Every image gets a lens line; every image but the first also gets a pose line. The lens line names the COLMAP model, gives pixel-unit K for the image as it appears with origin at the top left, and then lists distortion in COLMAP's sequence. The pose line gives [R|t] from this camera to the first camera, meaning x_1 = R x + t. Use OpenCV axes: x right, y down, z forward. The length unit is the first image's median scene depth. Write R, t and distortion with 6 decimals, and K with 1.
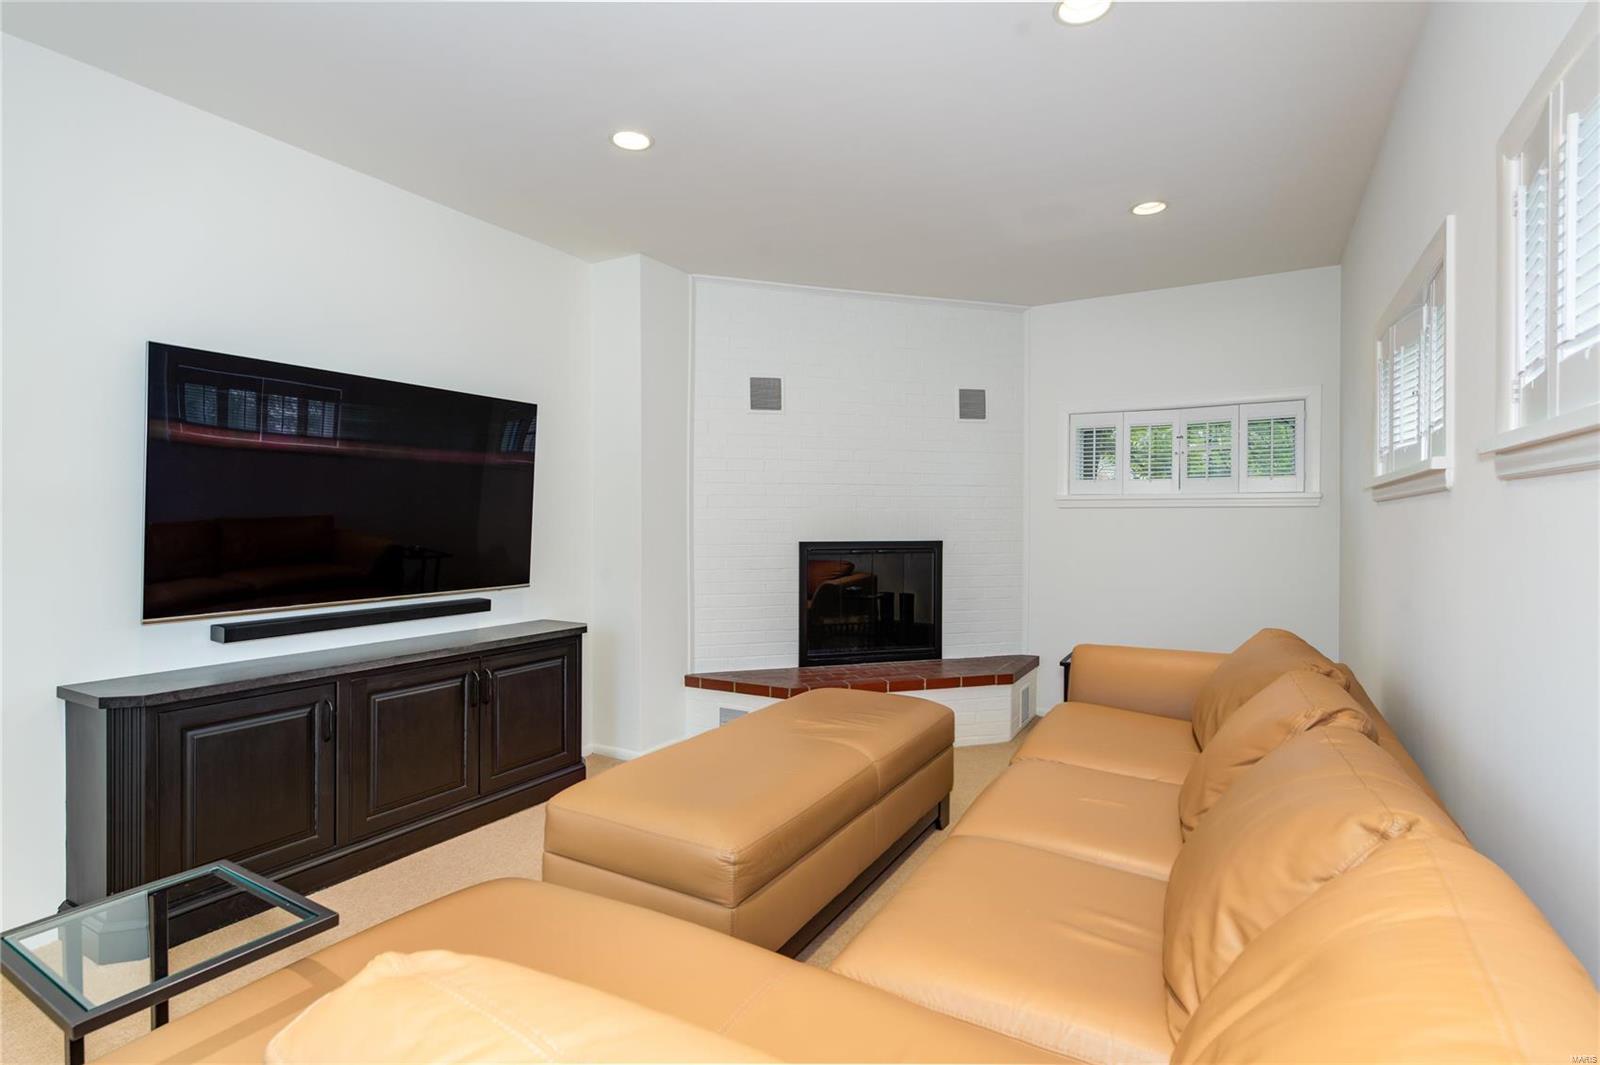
lens RADIAL K [[775.0, 0, 797.9], [0, 775.0, 525.4], [0, 0, 1]] dist [0.002617, -0.000855]
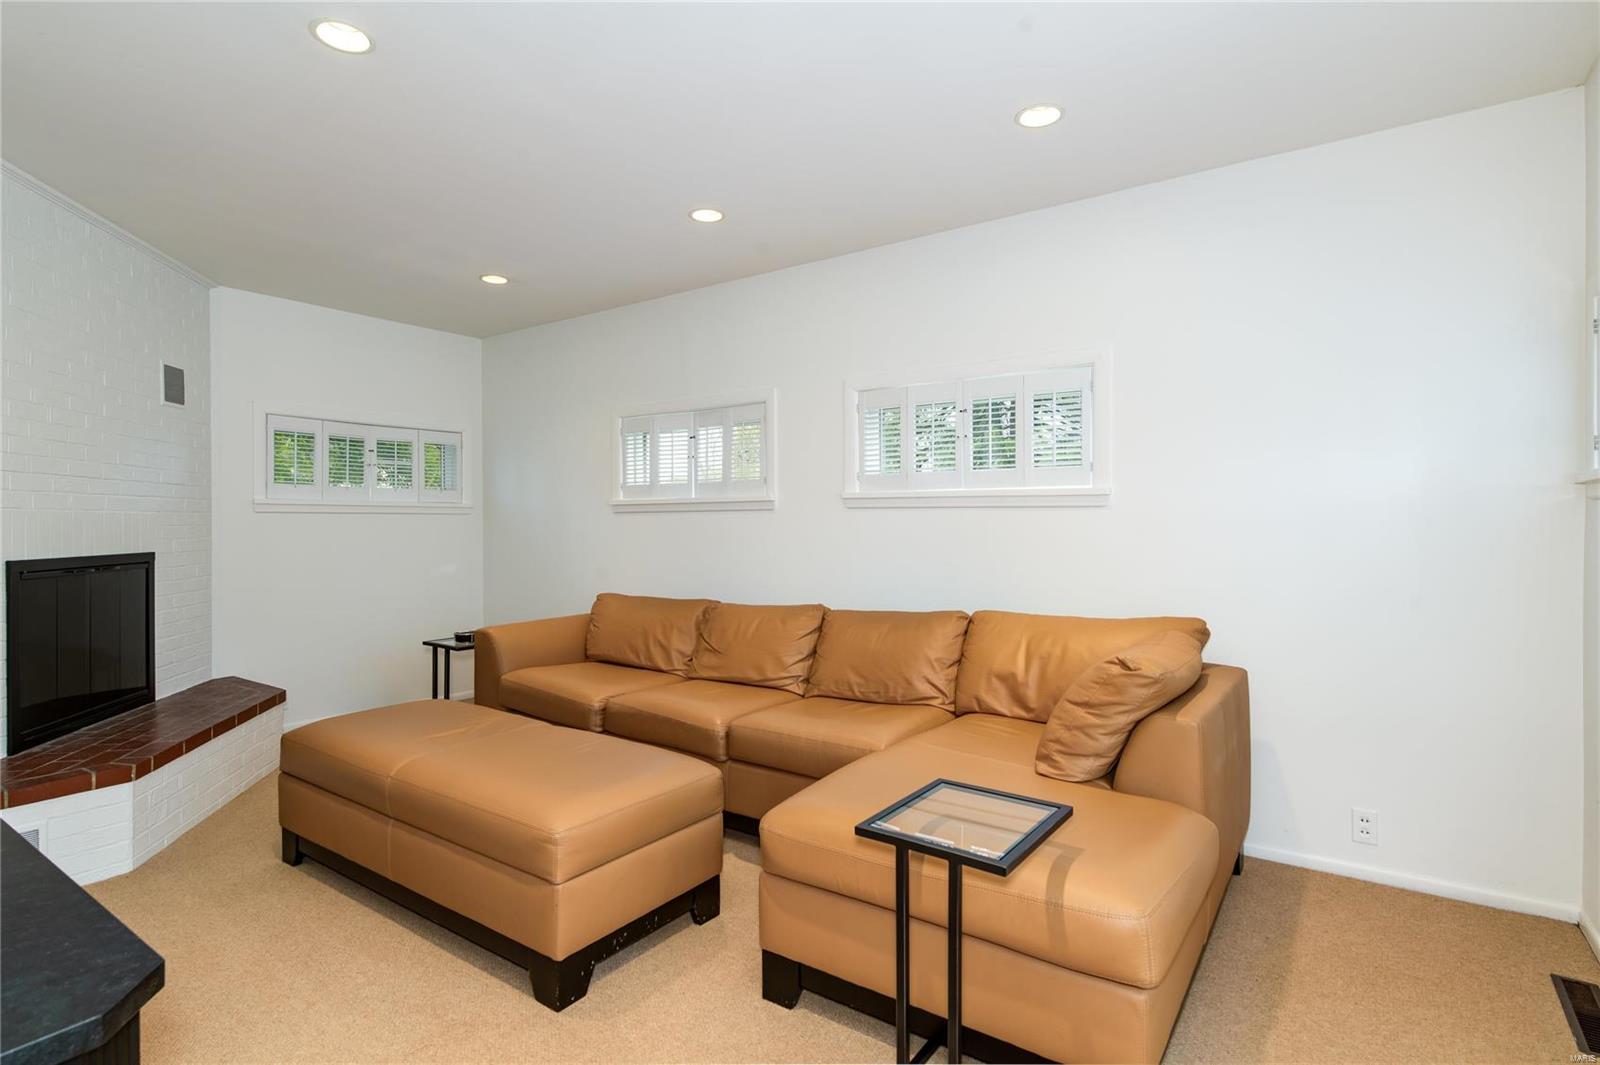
lens RADIAL K [[775.0, 0, 797.9], [0, 775.0, 525.4], [0, 0, 1]] dist [0.002617, -0.000855]
pose [[0.116898, -0.003538, 0.993138, -0.527706], [0.009991, 0.999947, 0.002386, -0.003039], [-0.993094, 0.009643, 0.116927, 0.253554]]
